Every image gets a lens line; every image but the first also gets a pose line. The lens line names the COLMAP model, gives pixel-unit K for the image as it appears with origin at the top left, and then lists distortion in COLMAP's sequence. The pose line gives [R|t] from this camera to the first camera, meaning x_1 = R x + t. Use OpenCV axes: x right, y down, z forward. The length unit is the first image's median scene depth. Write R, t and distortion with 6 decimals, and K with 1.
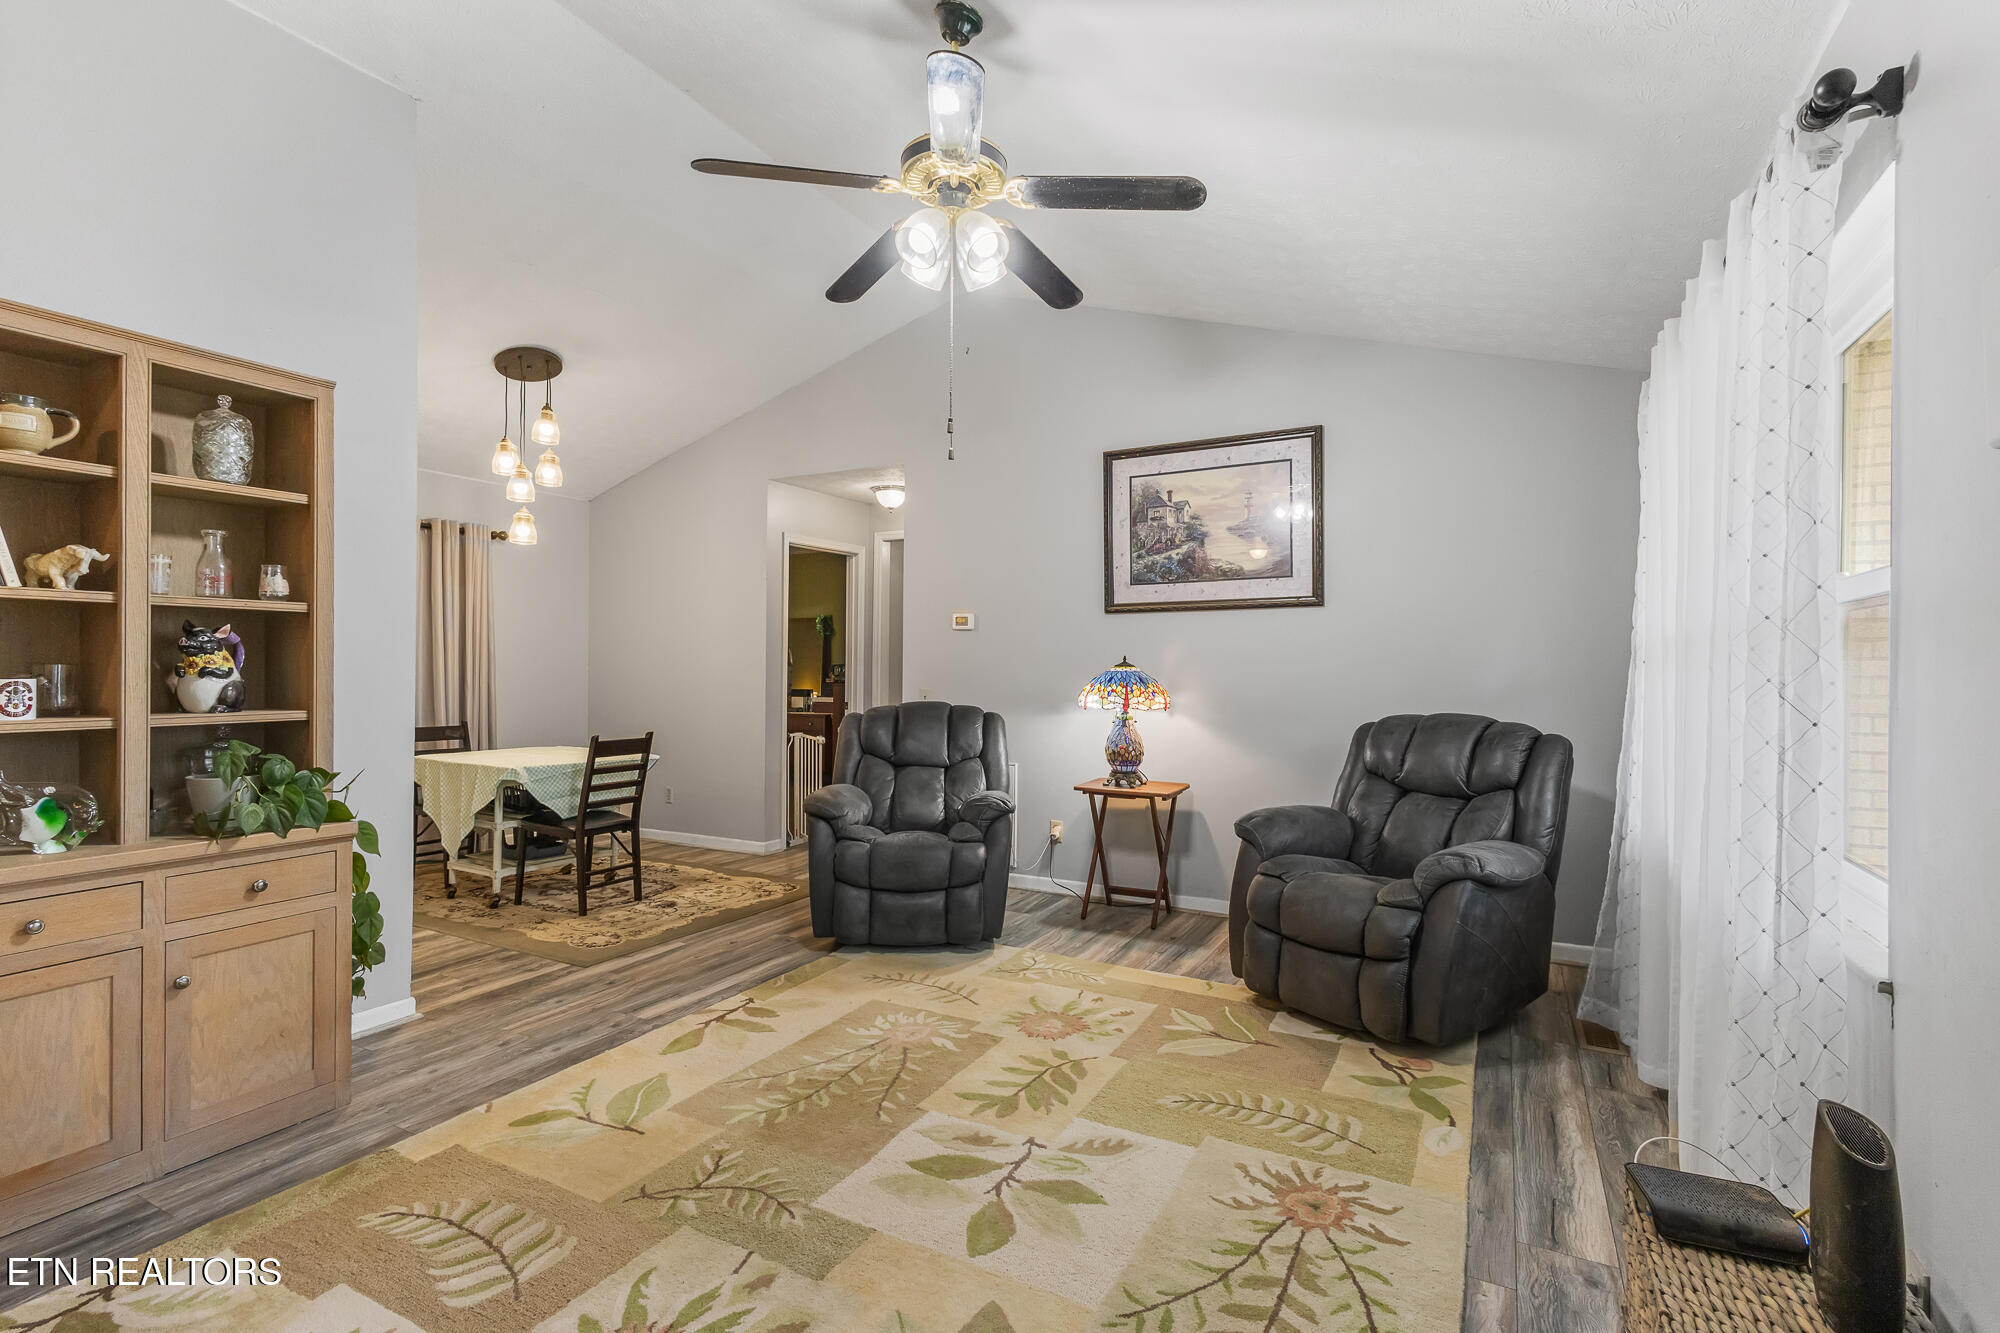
lens RADIAL K [[924.4, 0, 1010.7], [0, 924.4, 672.8], [0, 0, 1]] dist [0.008653, 0.001108]
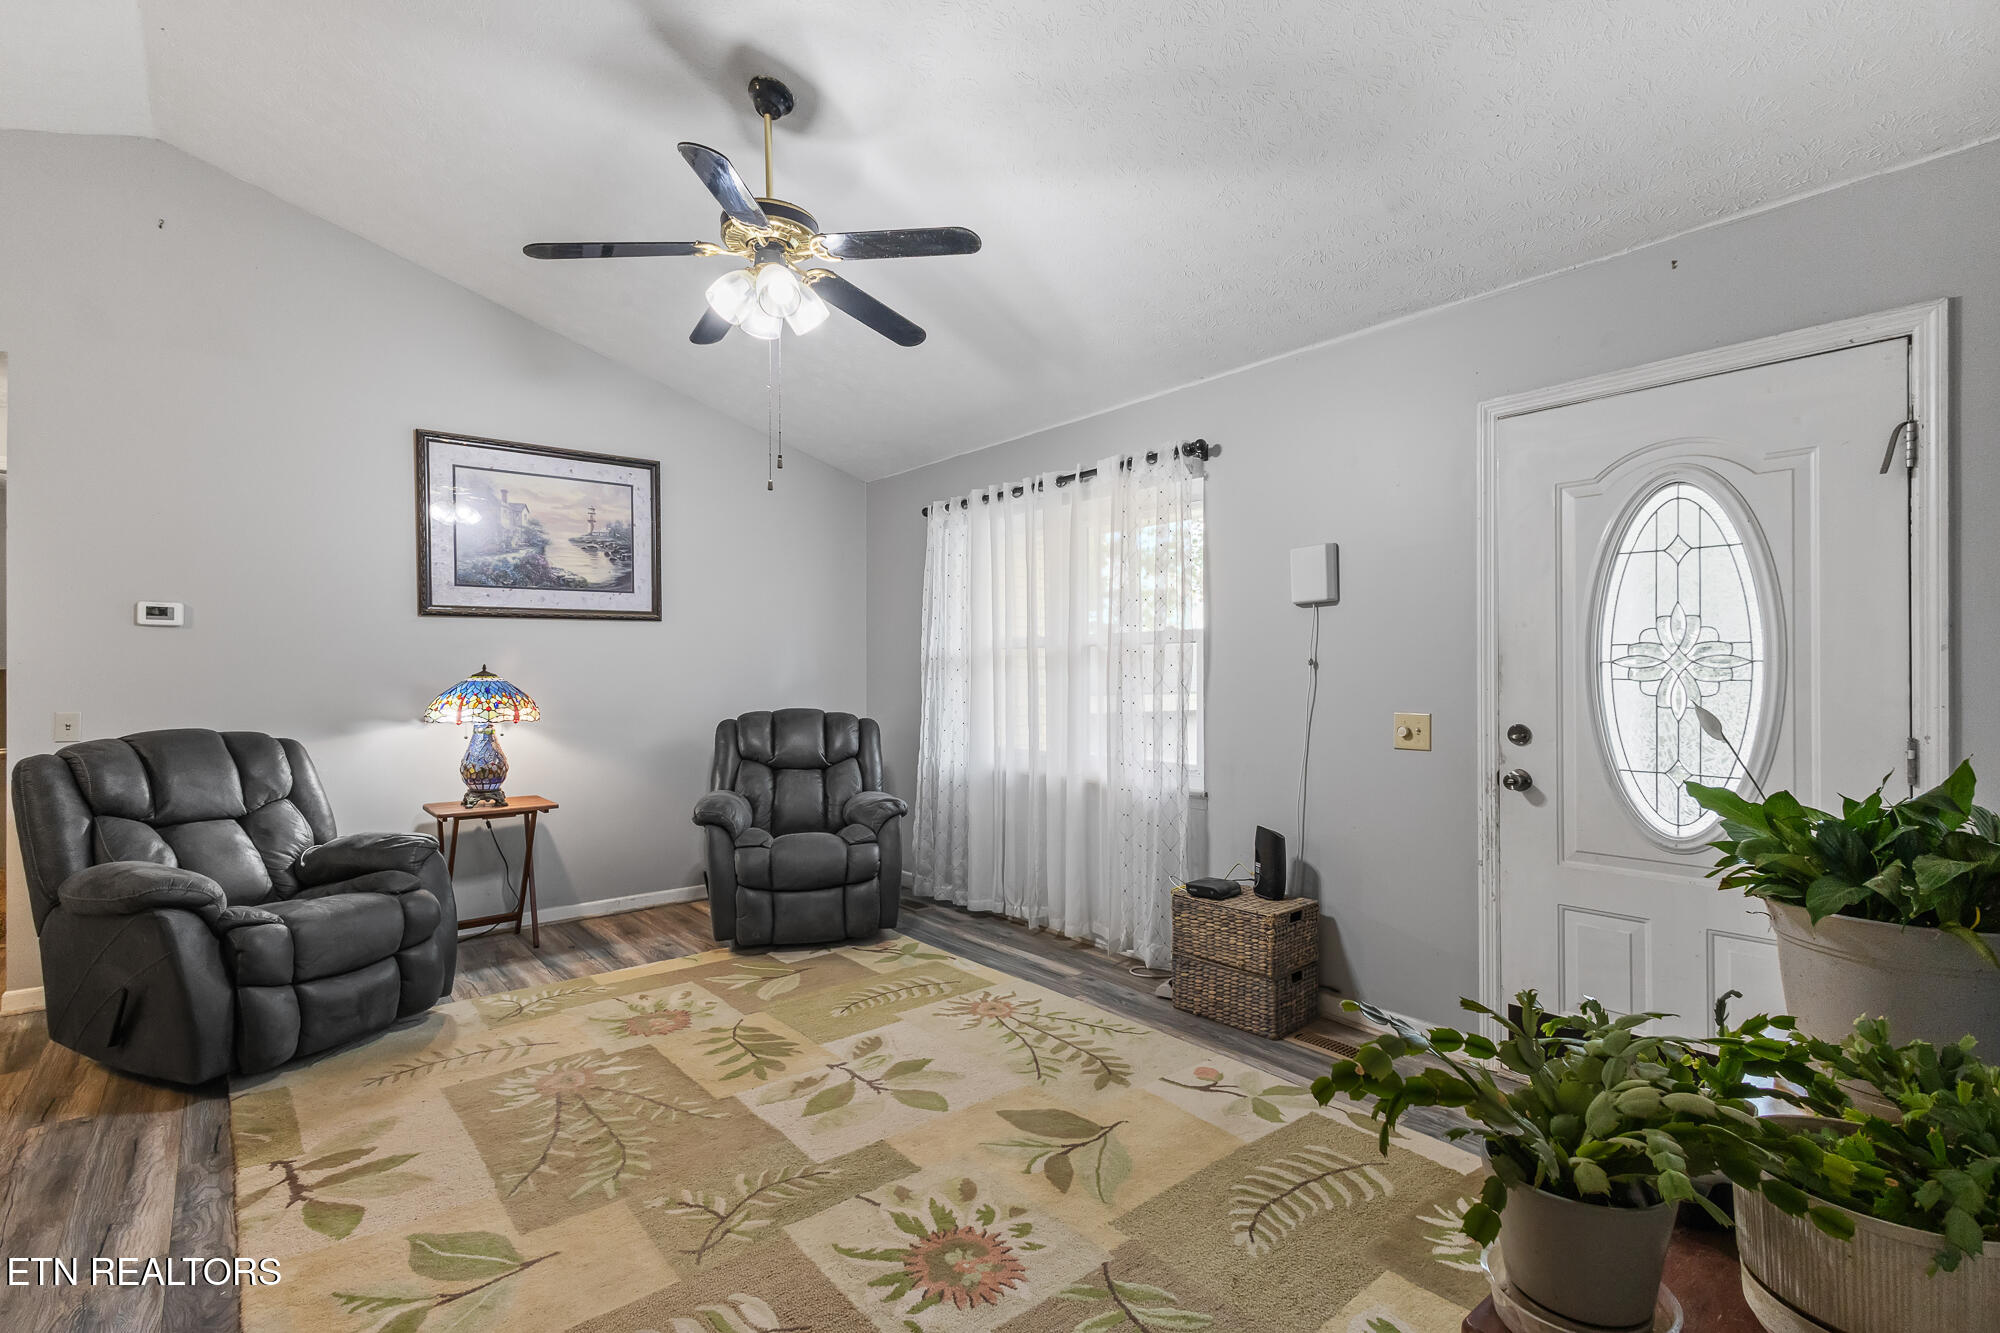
lens RADIAL K [[924.4, 0, 1012.1], [0, 924.4, 668.8], [0, 0, 1]] dist [0.008653, 0.001108]
pose [[0.371756, -0.002690, 0.928327, -0.740420], [0.012616, 0.999918, -0.002154, -0.006934], [-0.928245, 0.012513, 0.371759, 0.235046]]
